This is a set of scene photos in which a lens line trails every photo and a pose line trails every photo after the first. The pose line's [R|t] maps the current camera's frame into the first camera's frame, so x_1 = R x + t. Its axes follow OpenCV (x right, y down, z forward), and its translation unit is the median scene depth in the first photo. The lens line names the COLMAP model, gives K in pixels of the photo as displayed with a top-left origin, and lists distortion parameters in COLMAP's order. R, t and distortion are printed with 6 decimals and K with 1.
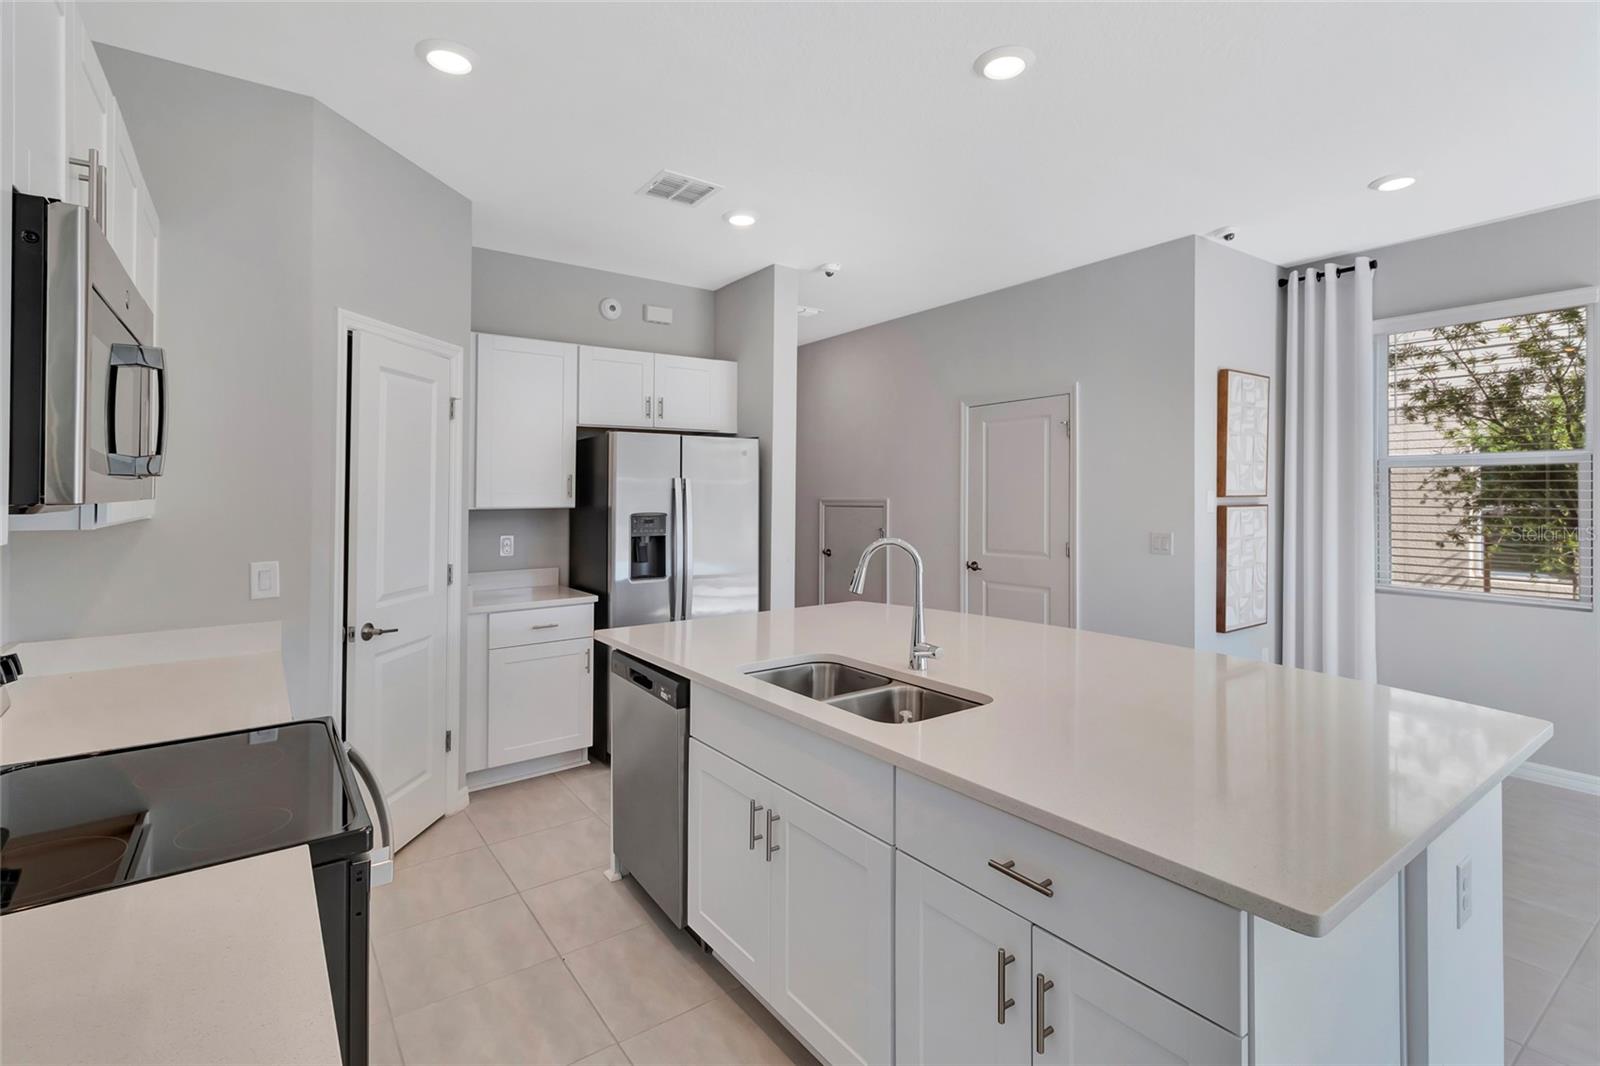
lens RADIAL K [[750.4, 0, 807.0], [0, 750.4, 482.4], [0, 0, 1]] dist [-0.001025, -0.000001]
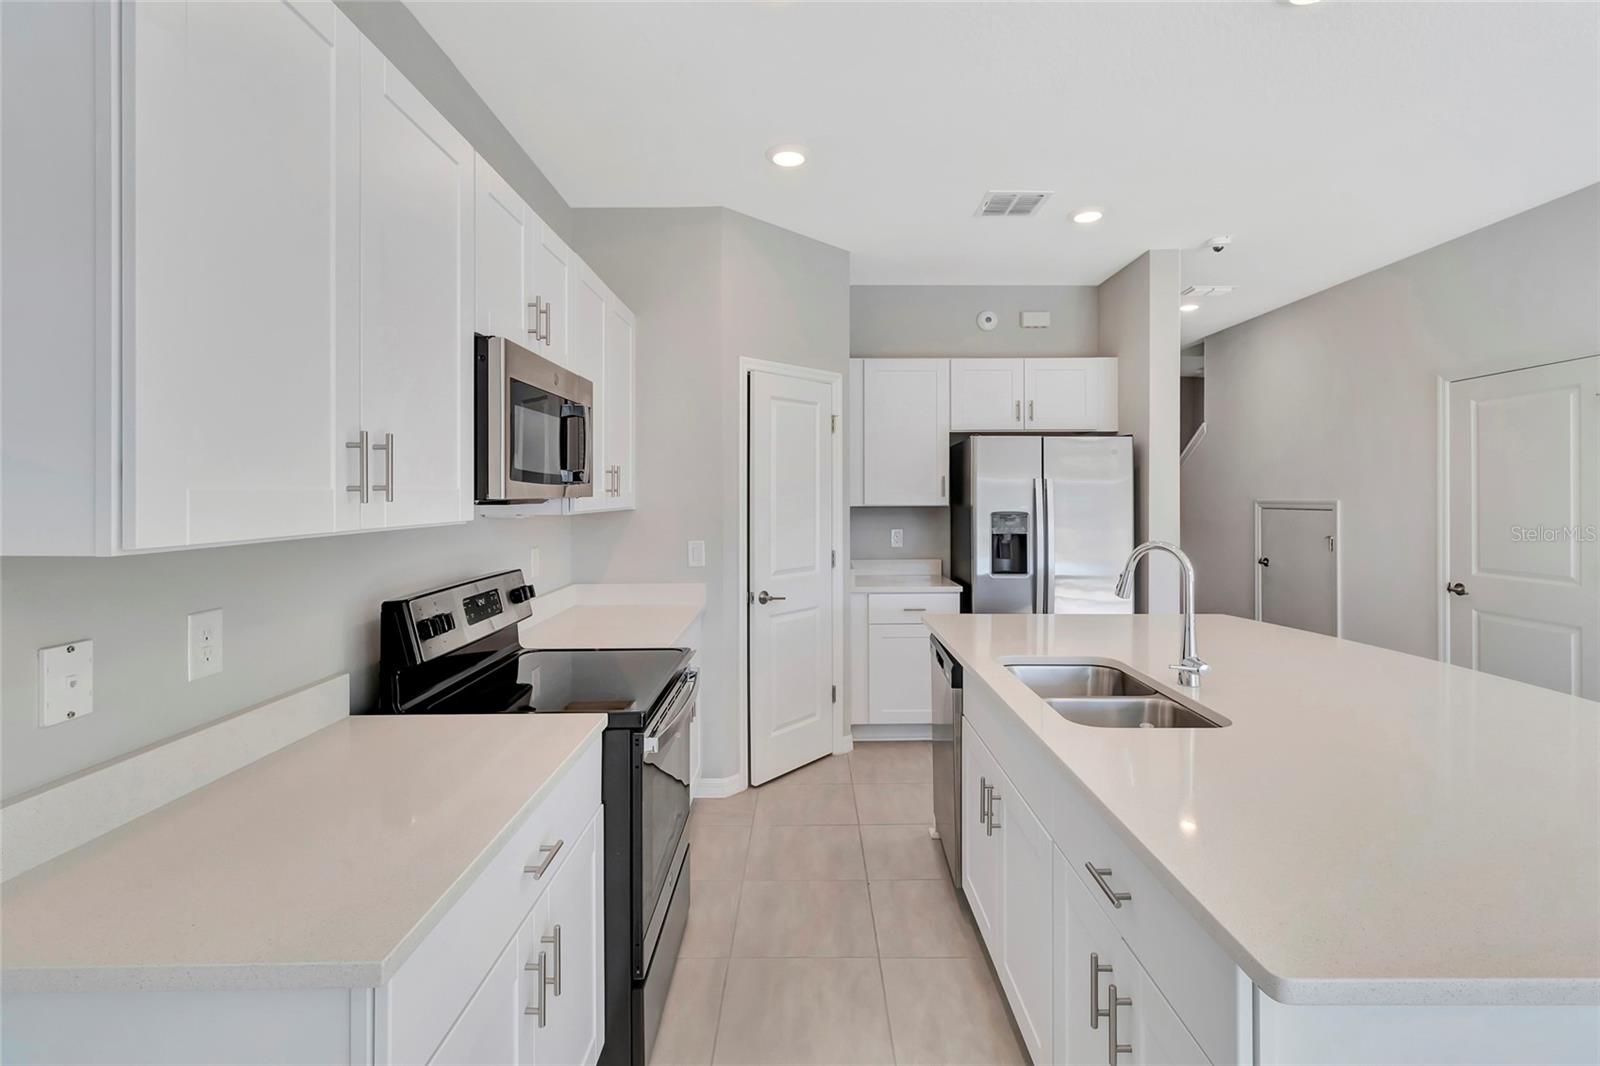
lens RADIAL K [[740.0, 0, 803.7], [0, 740.0, 480.1], [0, 0, 1]] dist [0.001936, 0.000016]
pose [[0.804758, -0.008200, -0.593547, 0.172447], [0.006777, 0.999966, -0.004626, -0.001096], [0.593564, -0.000300, 0.804786, -0.005729]]
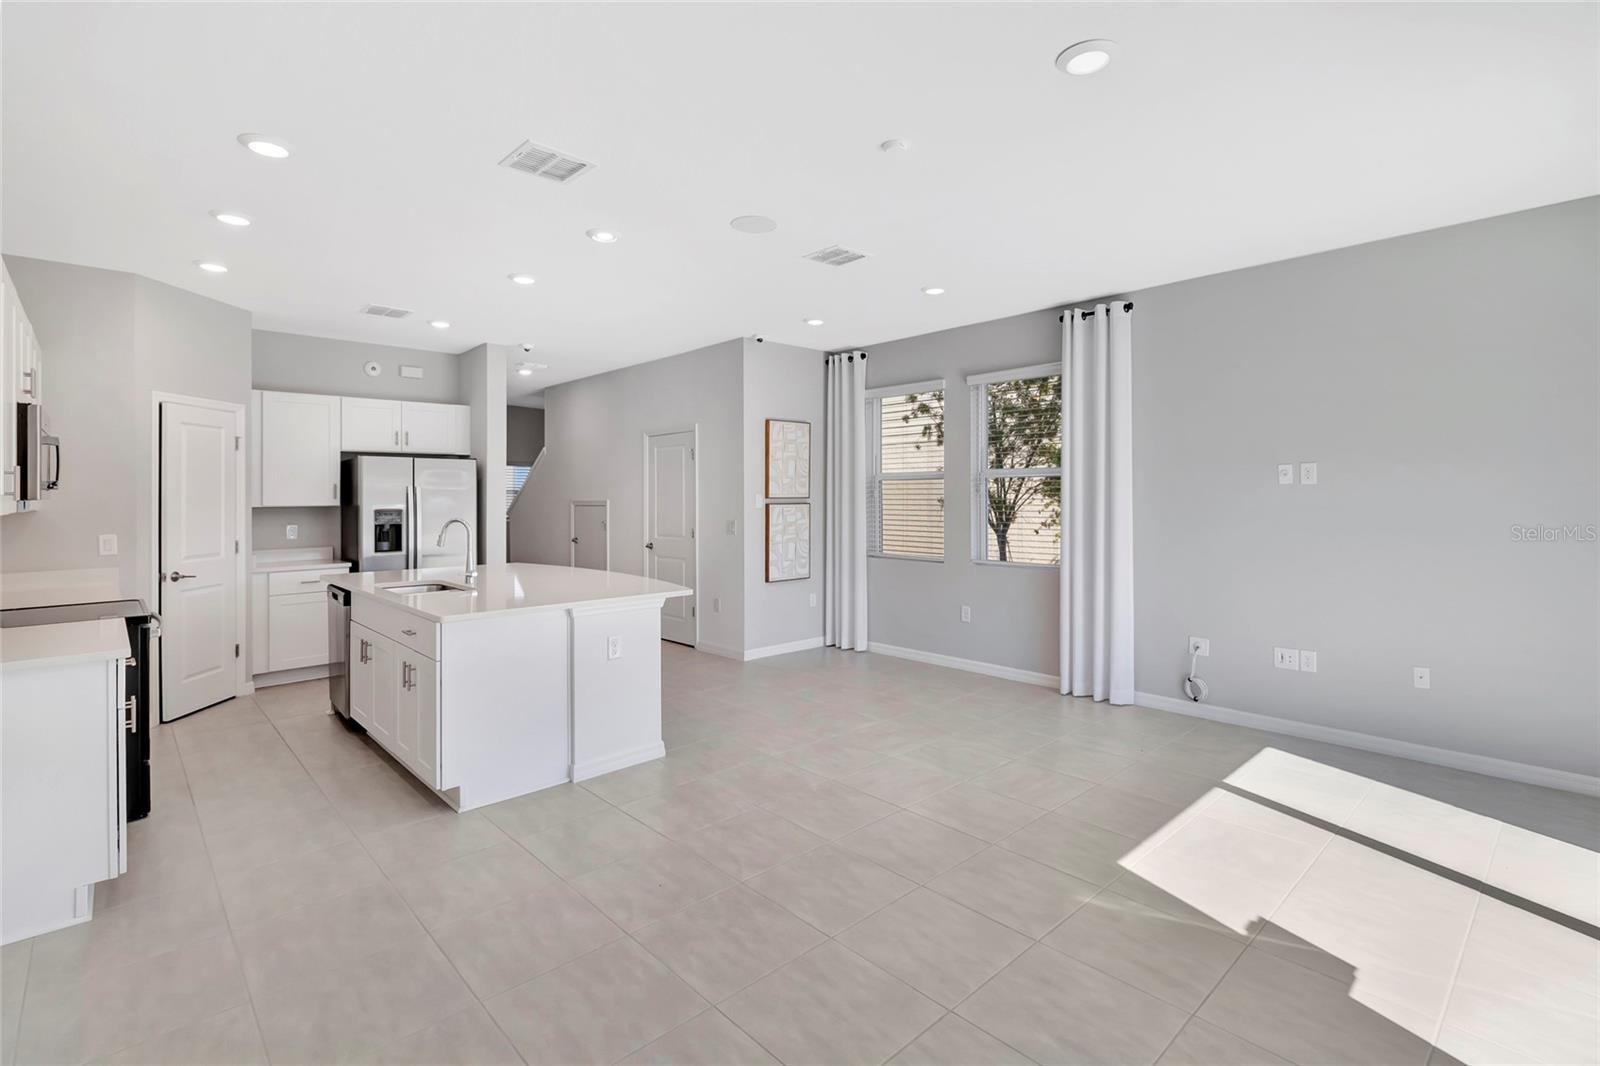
lens RADIAL K [[750.1, 0, 818.0], [0, 750.1, 497.0], [0, 0, 1]] dist [0.000933, 0.000264]
pose [[0.991500, -0.000453, 0.130105, 0.456230], [-0.001640, 0.999871, 0.015977, -0.009788], [-0.130096, -0.016054, 0.991371, -0.626399]]
